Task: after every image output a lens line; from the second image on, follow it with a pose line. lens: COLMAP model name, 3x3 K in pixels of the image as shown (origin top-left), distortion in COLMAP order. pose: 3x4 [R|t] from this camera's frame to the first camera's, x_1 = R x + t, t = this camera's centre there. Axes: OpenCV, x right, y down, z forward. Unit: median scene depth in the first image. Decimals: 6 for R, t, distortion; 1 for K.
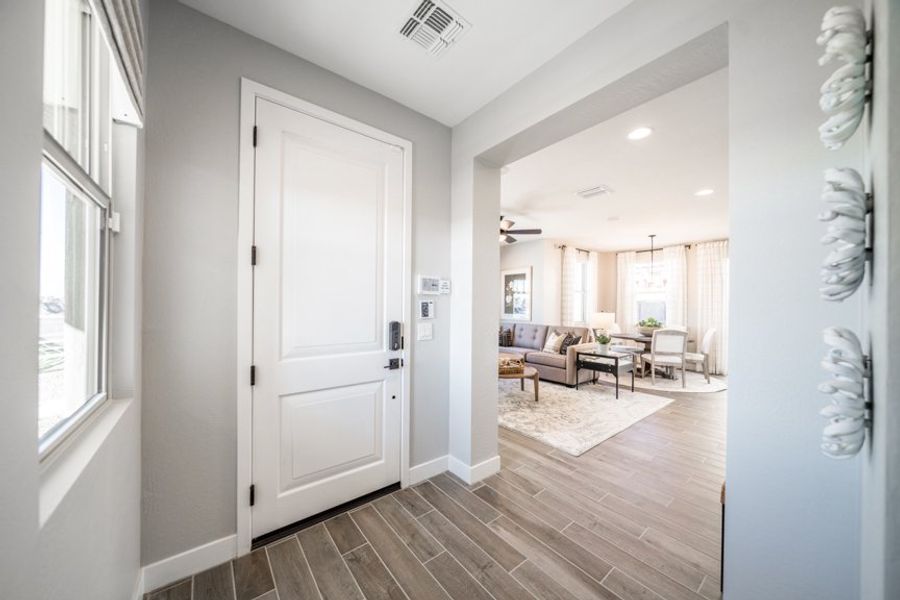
lens RADIAL K [[312.4, 0, 428.2], [0, 312.4, 303.5], [0, 0, 1]] dist [-0.021681, -0.000020]
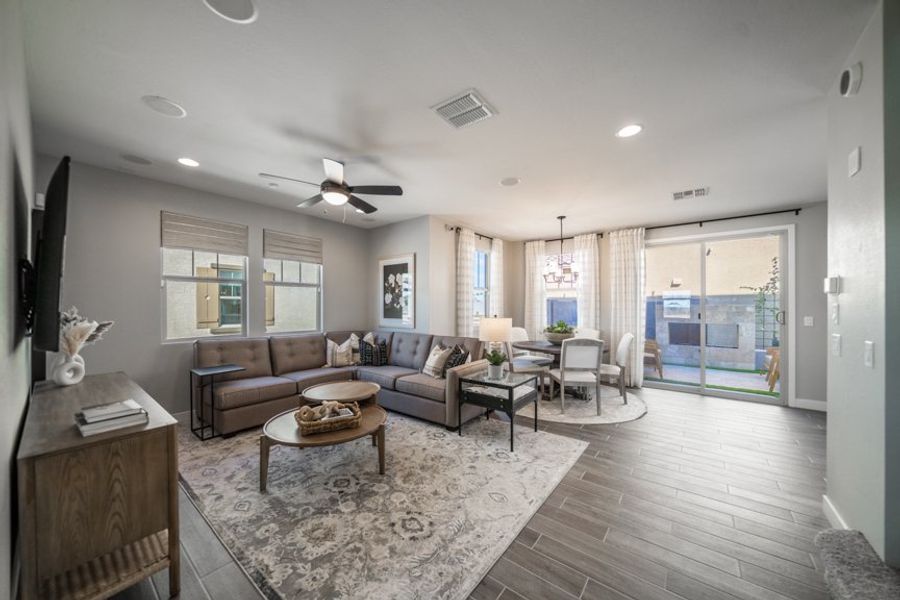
lens RADIAL K [[319.1, 0, 437.6], [0, 319.1, 305.6], [0, 0, 1]] dist [-0.014832, -0.000084]
pose [[0.970493, -0.010054, 0.240921, 0.237427], [0.008208, 0.999929, 0.008664, -0.003214], [-0.240991, -0.006431, 0.970506, 0.307975]]
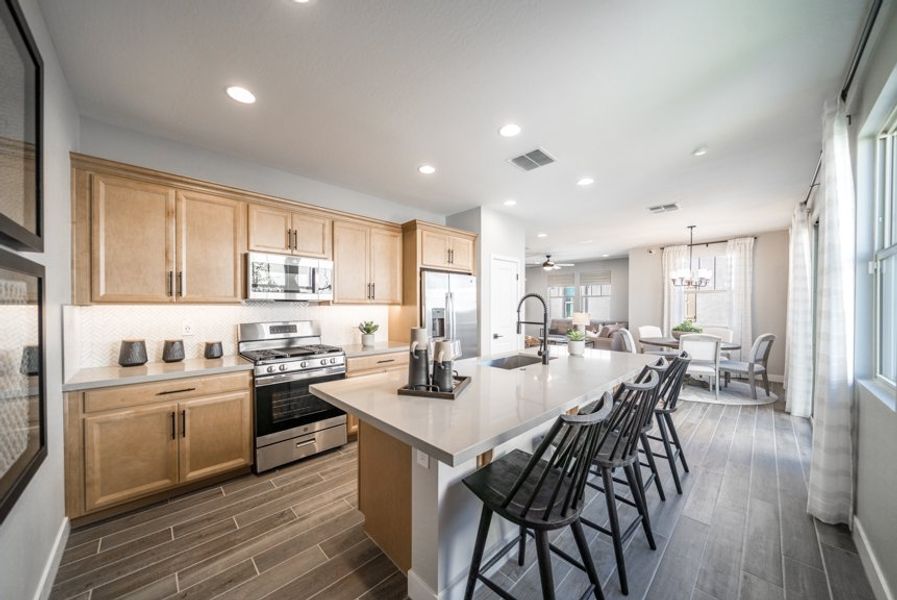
lens RADIAL K [[313.3, 0, 449.1], [0, 313.3, 307.5], [0, 0, 1]] dist [-0.000154, -0.000049]
pose [[0.122397, -0.007767, -0.992451, 1.651718], [0.005885, 0.999957, -0.007100, 0.011005], [0.992464, -0.004971, 0.122438, 0.228445]]
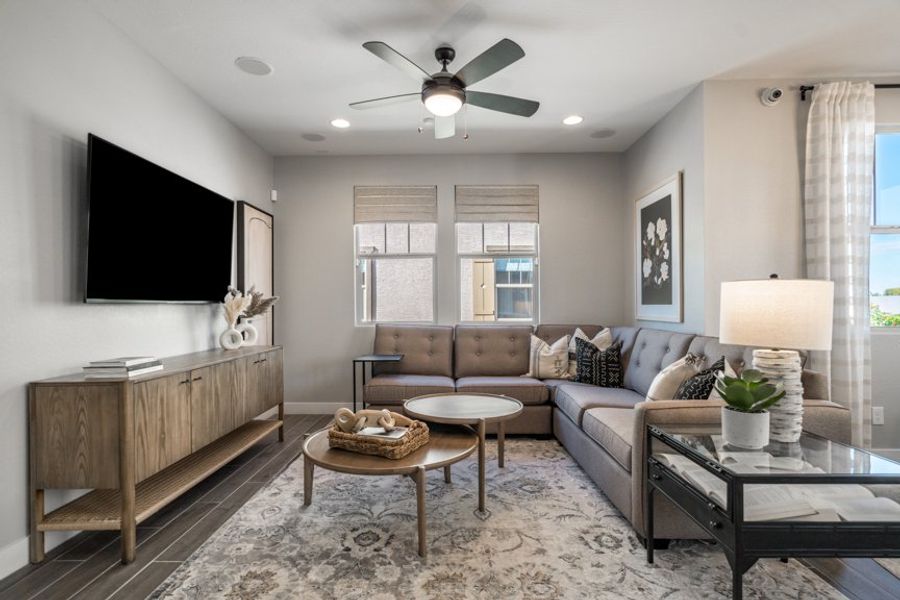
lens RADIAL K [[445.9, 0, 443.2], [0, 445.9, 303.9], [0, 0, 1]] dist [0.000182, -0.000048]
pose [[0.784035, -0.015851, -0.620515, 0.508899], [0.015136, 0.999865, -0.006416, 0.039689], [0.620533, -0.004361, 0.784169, 0.494198]]
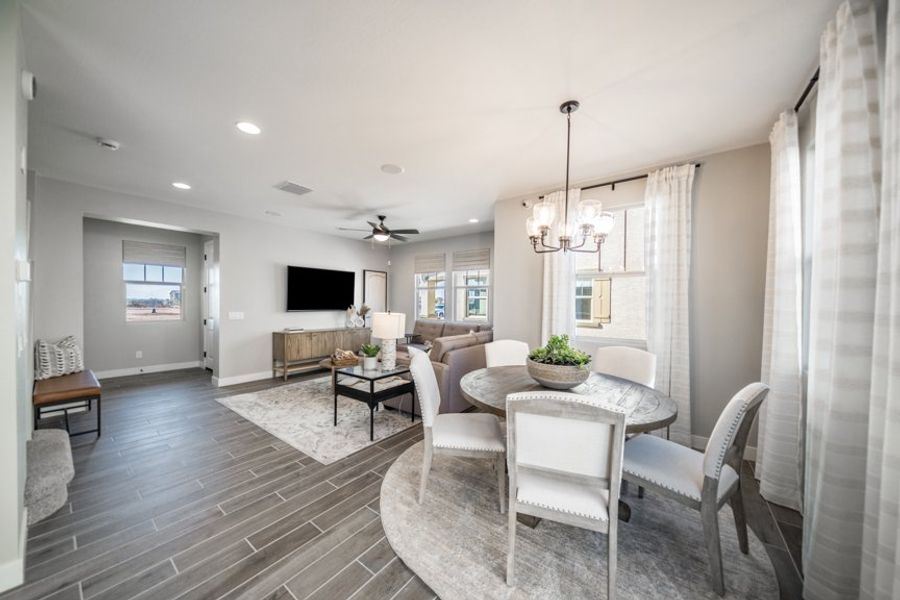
lens RADIAL K [[307.9, 0, 447.2], [0, 307.9, 304.6], [0, 0, 1]] dist [-0.000346, -0.000028]
pose [[0.271547, -0.002105, -0.962423, 1.118364], [-0.000860, 0.999997, -0.002430, 0.009477], [0.962425, 0.001487, 0.271544, 0.834762]]
